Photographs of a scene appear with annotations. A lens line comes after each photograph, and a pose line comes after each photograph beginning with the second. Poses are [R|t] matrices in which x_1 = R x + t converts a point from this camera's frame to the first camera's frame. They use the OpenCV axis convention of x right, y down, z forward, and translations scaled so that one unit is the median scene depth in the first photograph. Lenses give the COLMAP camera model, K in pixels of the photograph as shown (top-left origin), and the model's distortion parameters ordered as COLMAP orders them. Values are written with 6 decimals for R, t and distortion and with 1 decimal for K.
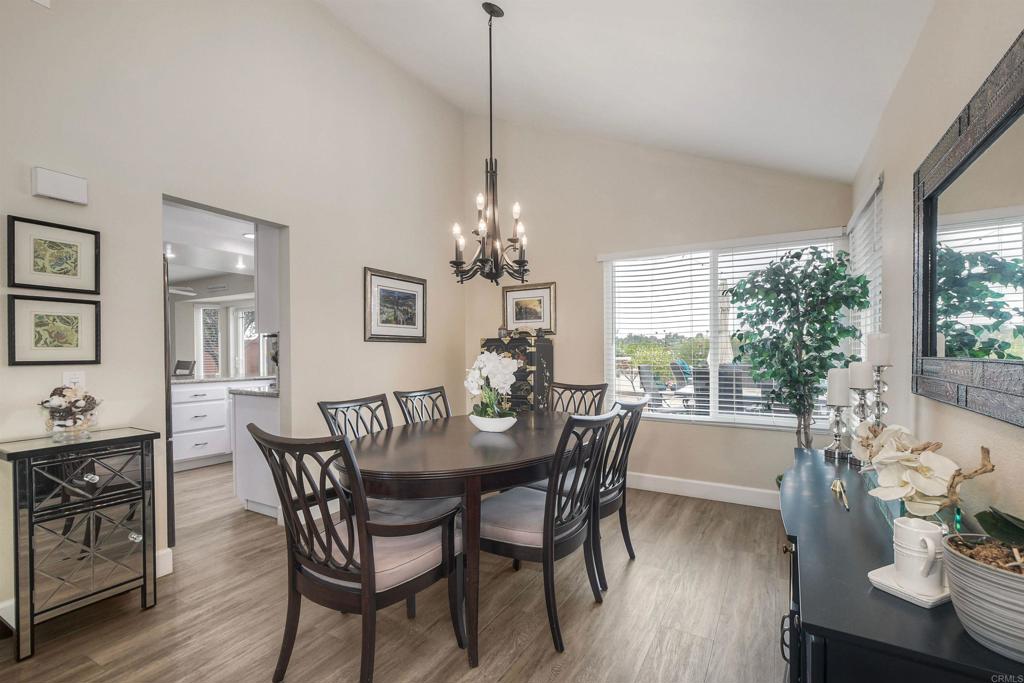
lens RADIAL K [[455.7, 0, 520.2], [0, 455.7, 360.9], [0, 0, 1]] dist [-0.003939, -0.001197]
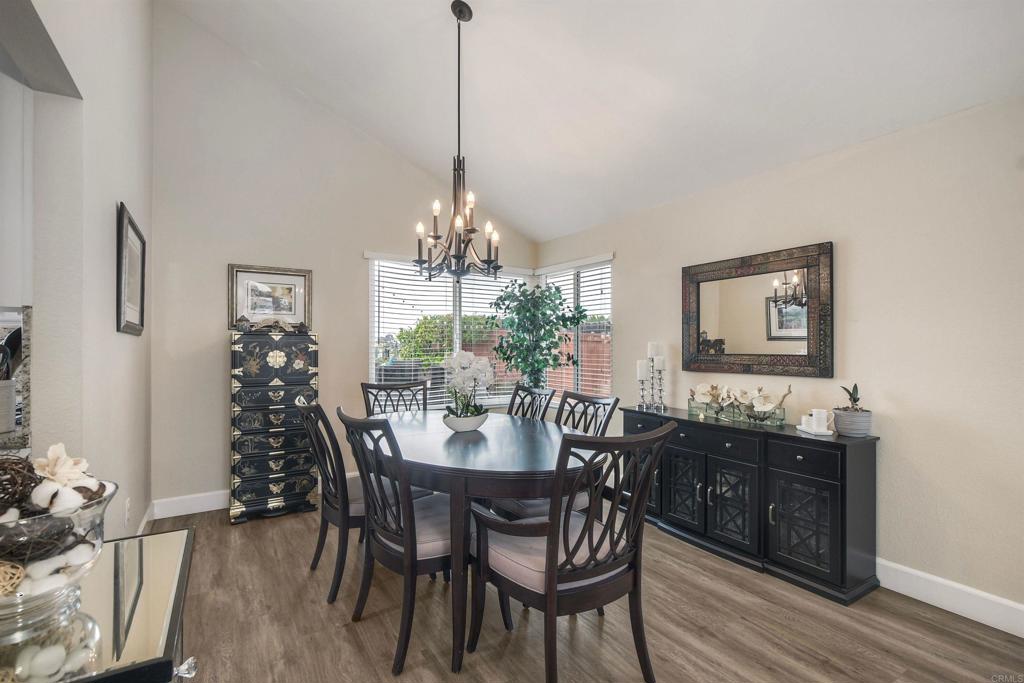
lens RADIAL K [[455.7, 0, 516.5], [0, 455.7, 342.4], [0, 0, 1]] dist [-0.003939, -0.001197]
pose [[0.472783, 0.018620, 0.880982, -0.735113], [0.014705, 0.999471, -0.029016, -0.006088], [-0.881056, 0.026673, 0.472259, 0.353822]]
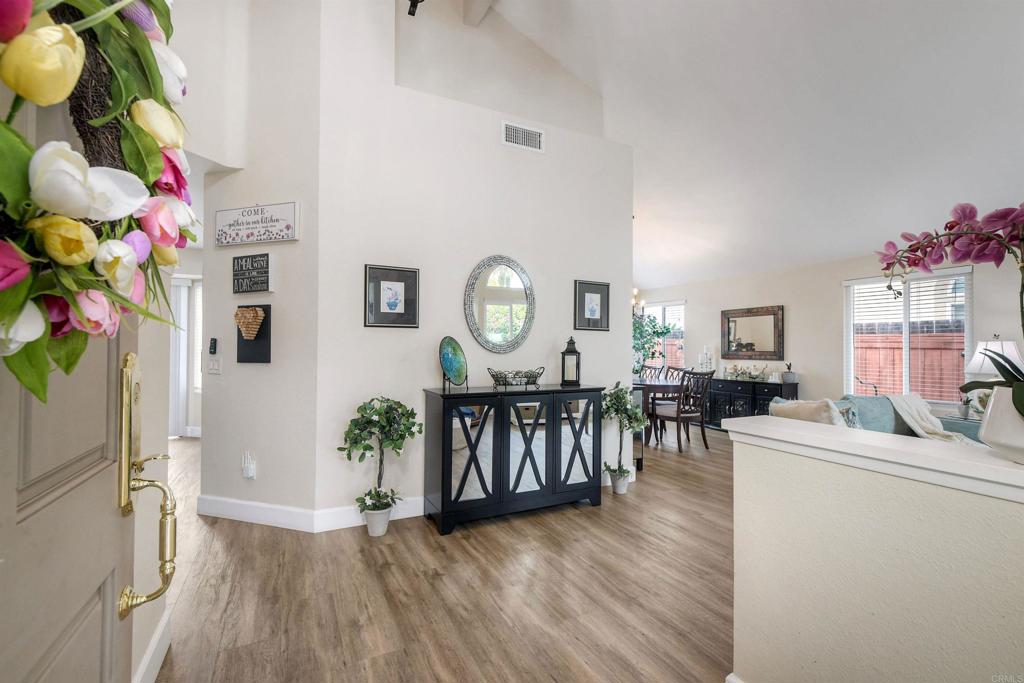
lens RADIAL K [[455.7, 0, 518.1], [0, 455.7, 342.6], [0, 0, 1]] dist [-0.003939, -0.001197]
pose [[0.552610, 0.021468, 0.833163, -2.145015], [0.007892, 0.999489, -0.030988, 0.017717], [-0.833403, 0.023699, 0.552158, 0.090897]]
